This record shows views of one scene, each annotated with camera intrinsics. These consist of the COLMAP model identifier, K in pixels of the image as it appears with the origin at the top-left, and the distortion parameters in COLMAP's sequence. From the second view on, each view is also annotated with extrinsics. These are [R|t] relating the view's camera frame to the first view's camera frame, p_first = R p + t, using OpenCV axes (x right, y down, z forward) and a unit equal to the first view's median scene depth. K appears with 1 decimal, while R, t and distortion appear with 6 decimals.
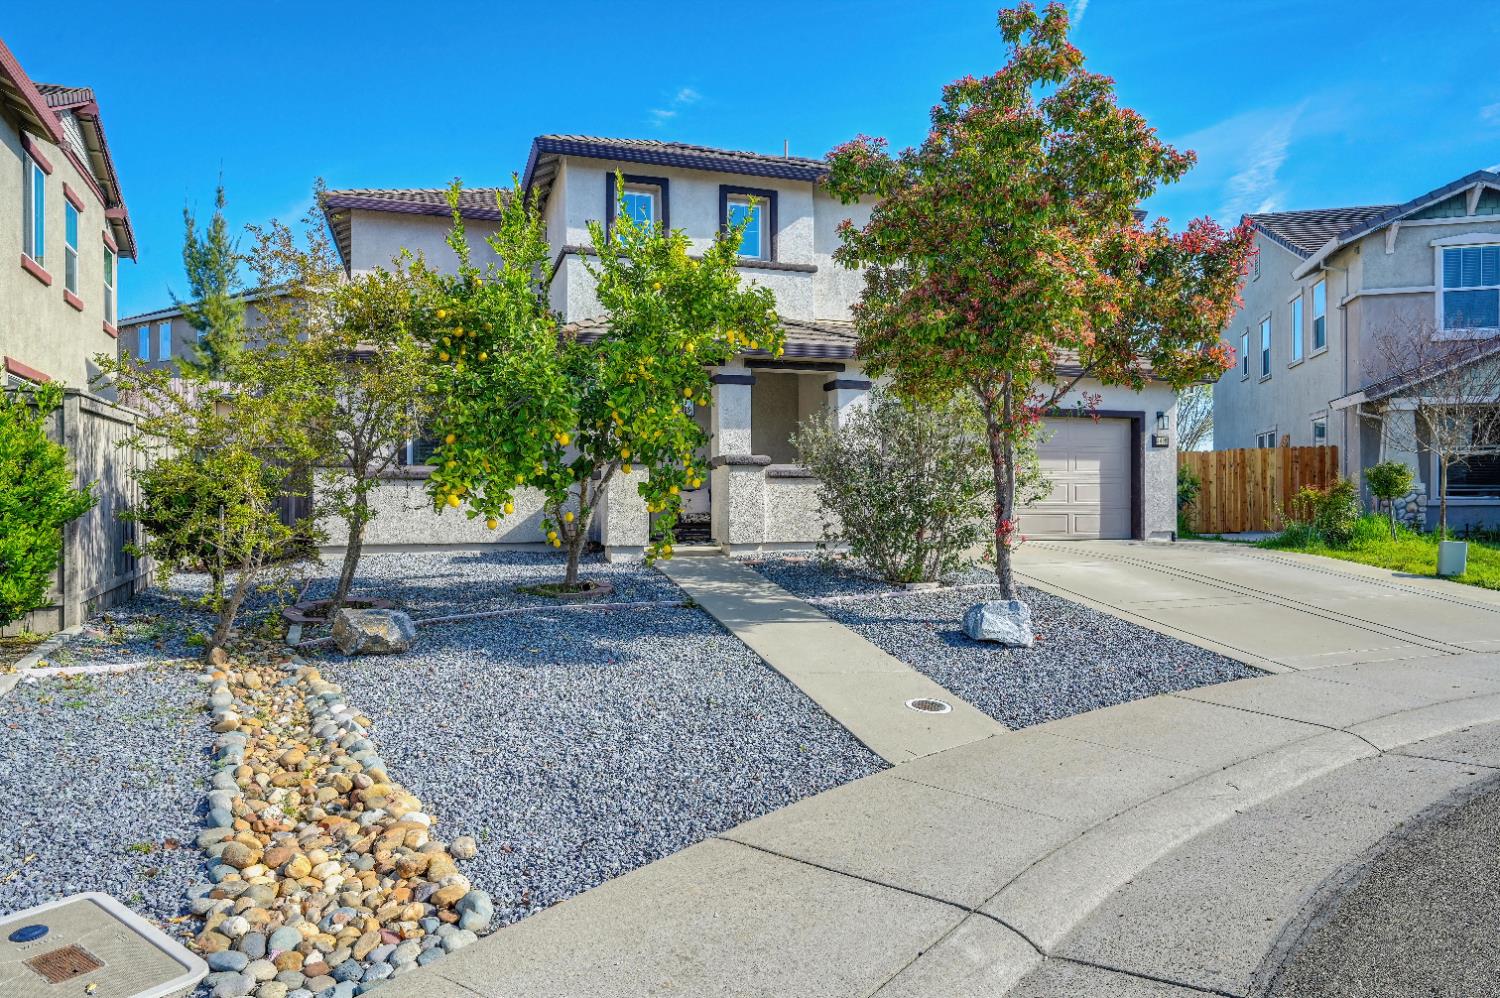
lens RADIAL K [[586.4, 0, 755.6], [0, 586.4, 499.8], [0, 0, 1]] dist [-0.000385, -0.000070]
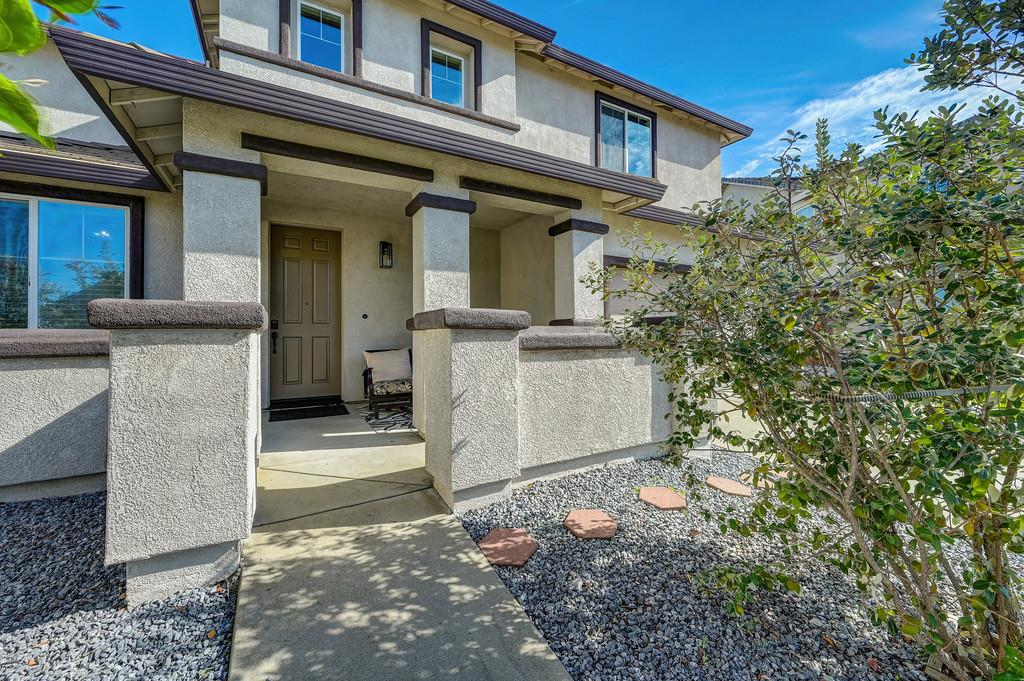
lens RADIAL K [[400.3, 0, 515.9], [0, 400.3, 341.0], [0, 0, 1]] dist [-0.000385, -0.000070]
pose [[0.983785, -0.000606, 0.179349, -0.032359], [0.001862, 0.999975, -0.006838, -0.028403], [-0.179341, 0.007061, 0.983762, 0.410552]]
